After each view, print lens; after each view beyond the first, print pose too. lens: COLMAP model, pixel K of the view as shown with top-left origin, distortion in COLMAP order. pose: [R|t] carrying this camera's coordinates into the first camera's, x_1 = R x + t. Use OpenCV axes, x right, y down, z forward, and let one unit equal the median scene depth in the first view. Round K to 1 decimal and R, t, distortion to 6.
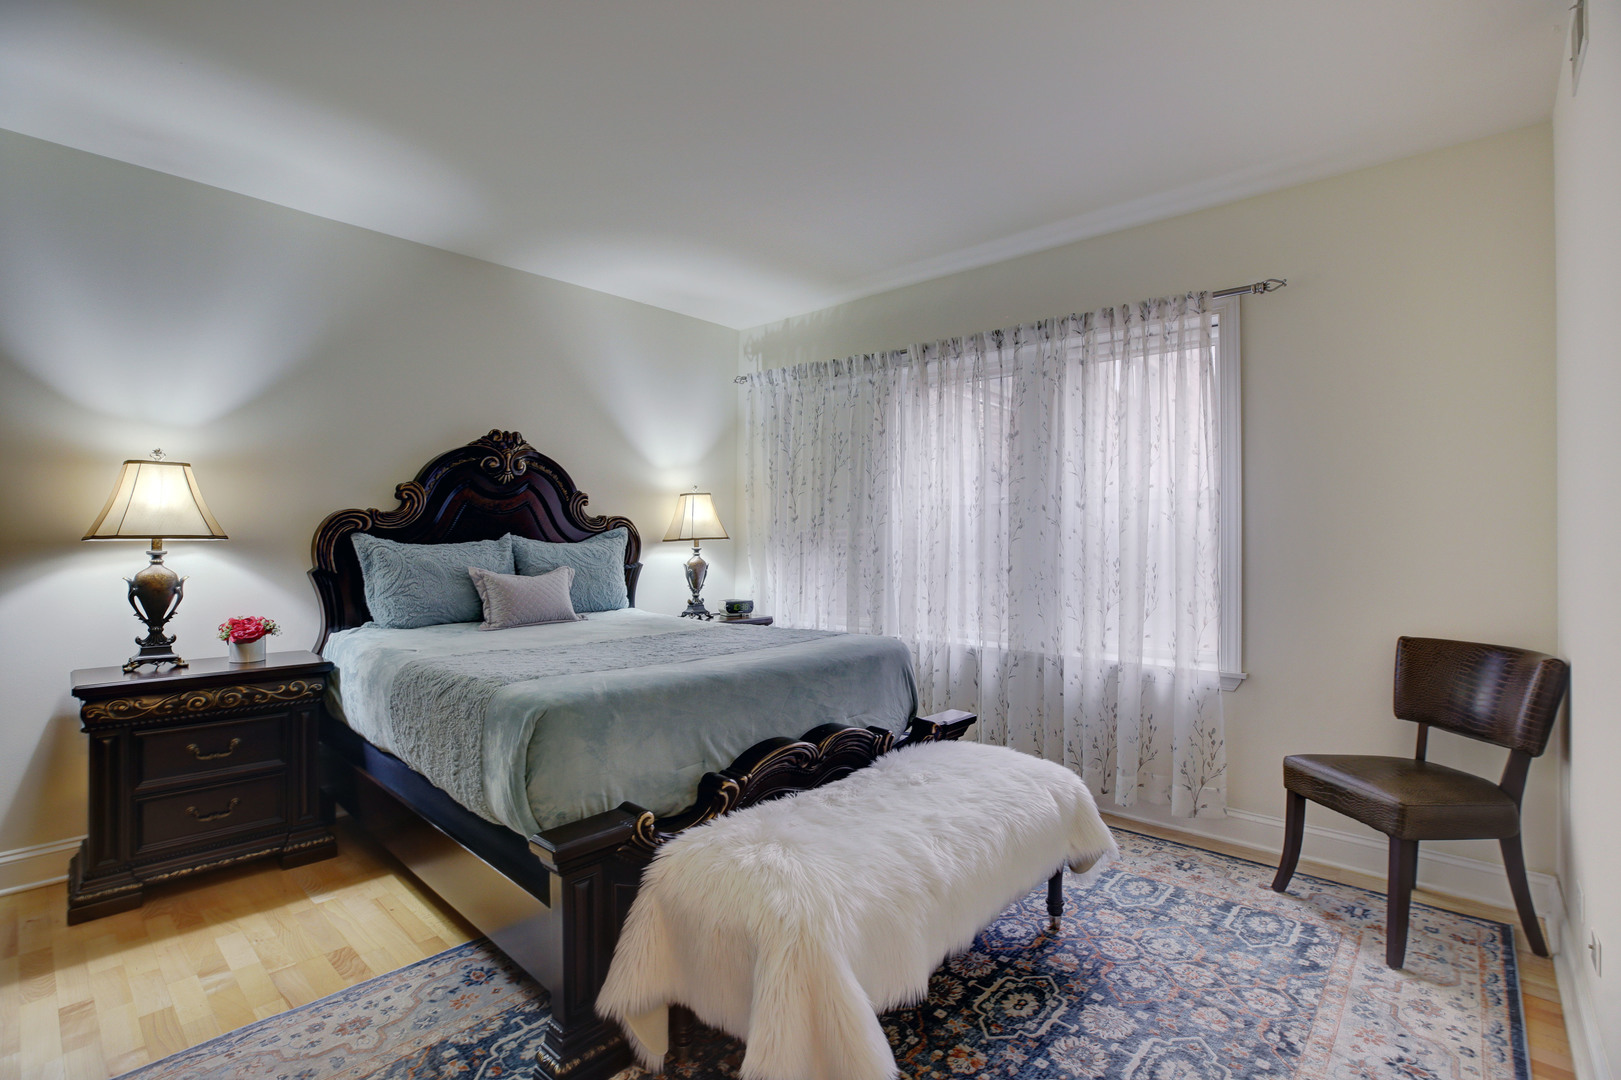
lens RADIAL K [[750.2, 0, 811.1], [0, 750.2, 537.6], [0, 0, 1]] dist [-0.036814, 0.011423]
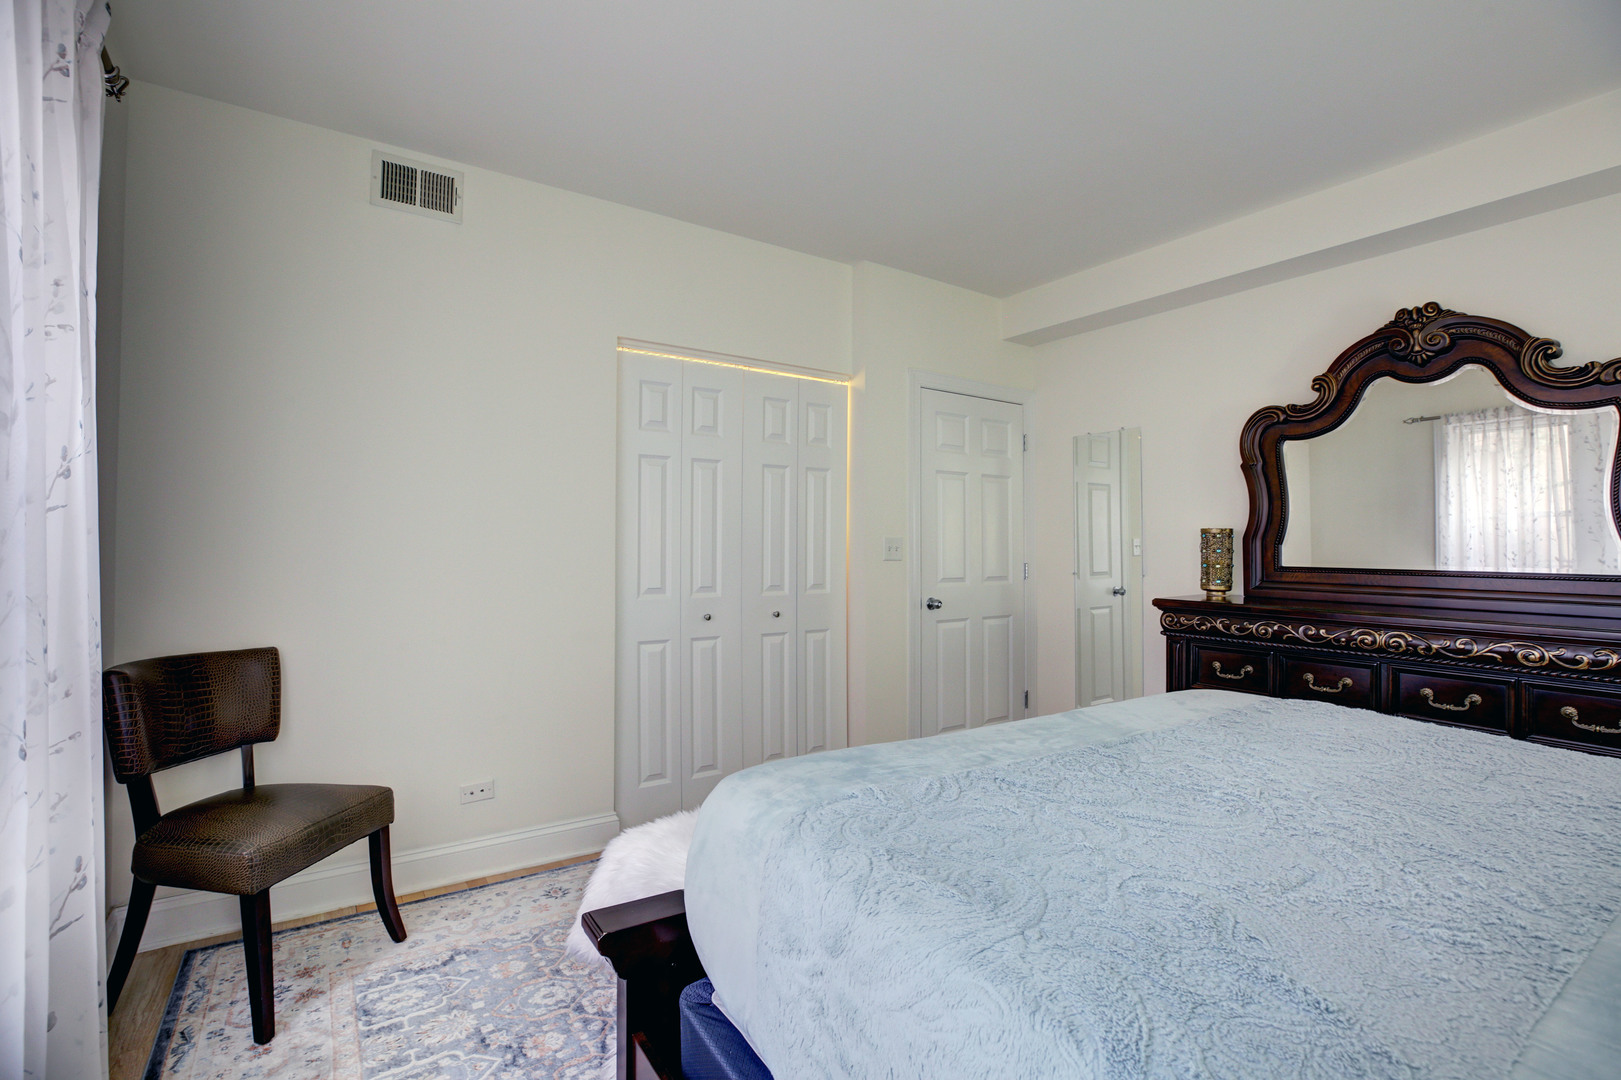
lens RADIAL K [[750.2, 0, 810.7], [0, 750.2, 537.2], [0, 0, 1]] dist [-0.036814, 0.011423]
pose [[-0.968165, -0.006226, 0.250235, -0.043449], [-0.007212, 0.999969, -0.003022, -0.001022], [-0.250208, -0.004731, -0.968180, 1.759614]]
